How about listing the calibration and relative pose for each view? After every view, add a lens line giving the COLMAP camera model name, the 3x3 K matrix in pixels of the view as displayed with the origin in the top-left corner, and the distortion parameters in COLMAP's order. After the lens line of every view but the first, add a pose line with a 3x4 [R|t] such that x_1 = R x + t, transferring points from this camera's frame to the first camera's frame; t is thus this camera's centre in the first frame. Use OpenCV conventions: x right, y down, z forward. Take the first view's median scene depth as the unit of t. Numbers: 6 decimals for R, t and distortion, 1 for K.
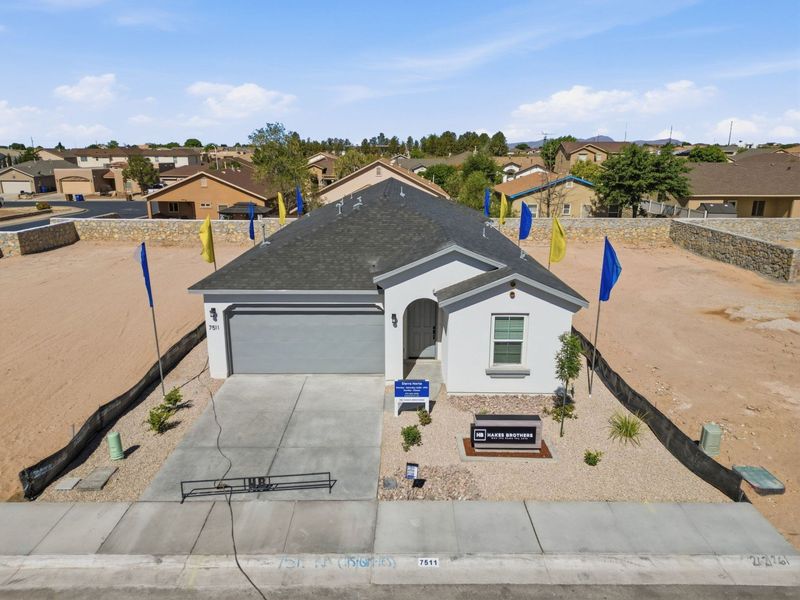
lens RADIAL K [[558.4, 0, 398.8], [0, 558.4, 301.4], [0, 0, 1]] dist [0.088704, -0.091702]
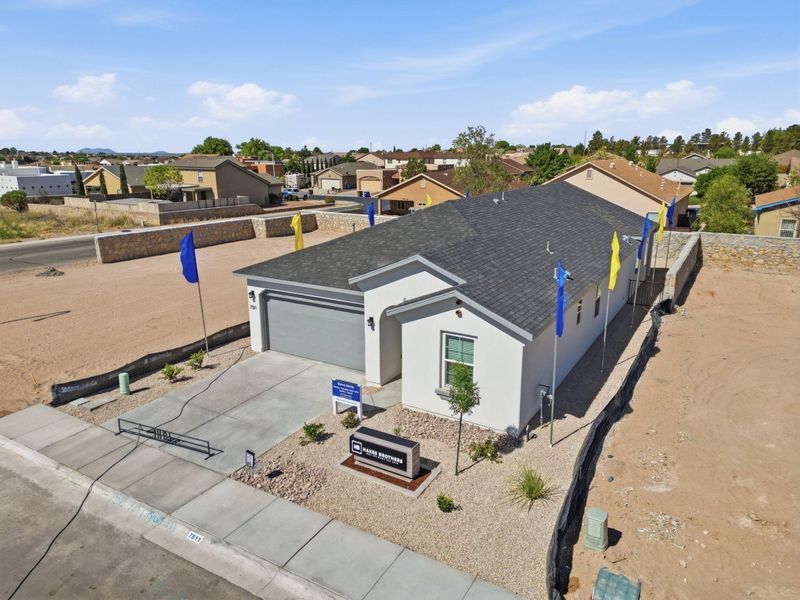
lens RADIAL K [[558.4, 0, 398.8], [0, 558.4, 301.4], [0, 0, 1]] dist [0.088704, -0.091702]
pose [[0.859230, 0.129057, -0.495043, 0.556418], [-0.129506, 0.991010, 0.033576, -0.048457], [0.494926, 0.035262, 0.868219, 0.146500]]
